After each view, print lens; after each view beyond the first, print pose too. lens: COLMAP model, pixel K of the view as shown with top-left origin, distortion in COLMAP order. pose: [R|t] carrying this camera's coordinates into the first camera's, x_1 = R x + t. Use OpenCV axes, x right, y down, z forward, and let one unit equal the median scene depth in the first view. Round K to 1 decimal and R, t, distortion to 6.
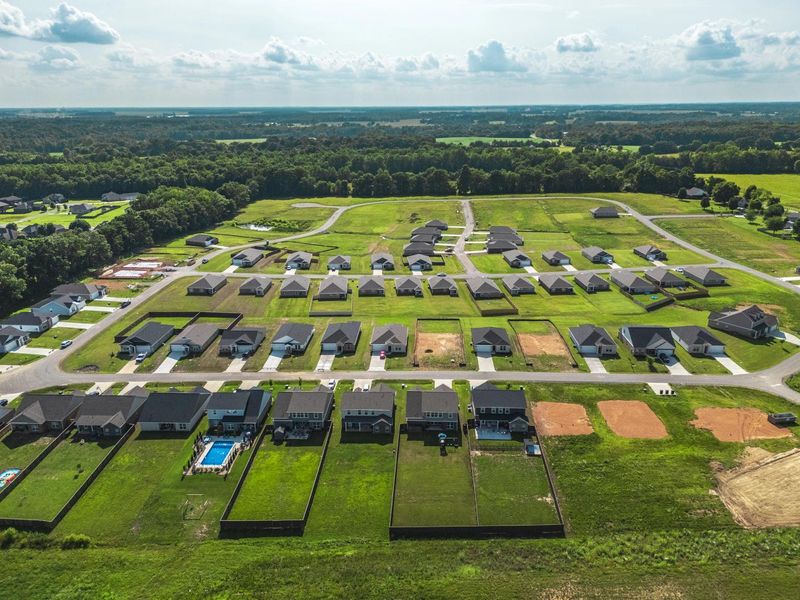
lens RADIAL K [[596.9, 0, 399.8], [0, 596.9, 303.0], [0, 0, 1]] dist [0.046975, -0.032952]
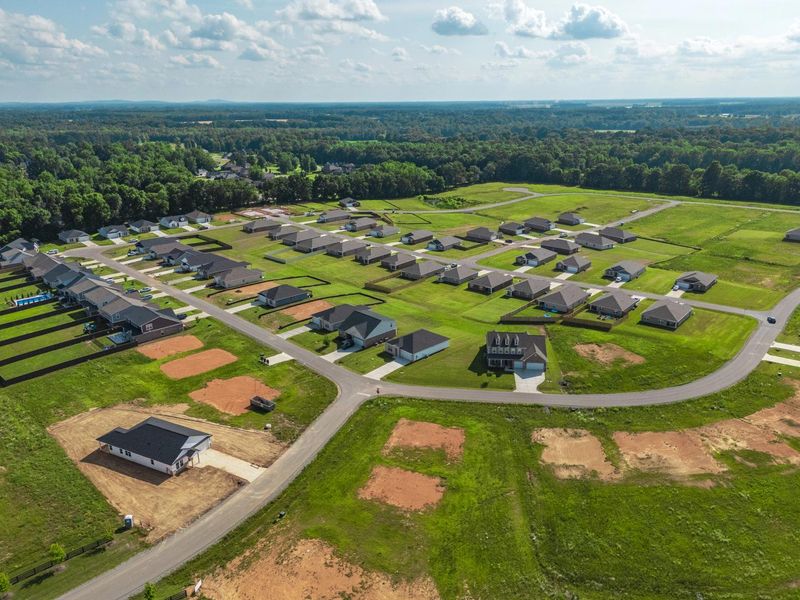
lens RADIAL K [[596.9, 0, 402.7], [0, 596.9, 299.8], [0, 0, 1]] dist [0.046975, -0.032952]
pose [[0.722930, 0.222153, -0.654232, 0.649248], [-0.216926, 0.971998, 0.090350, -0.049364], [0.655984, 0.076604, 0.750877, 0.194835]]
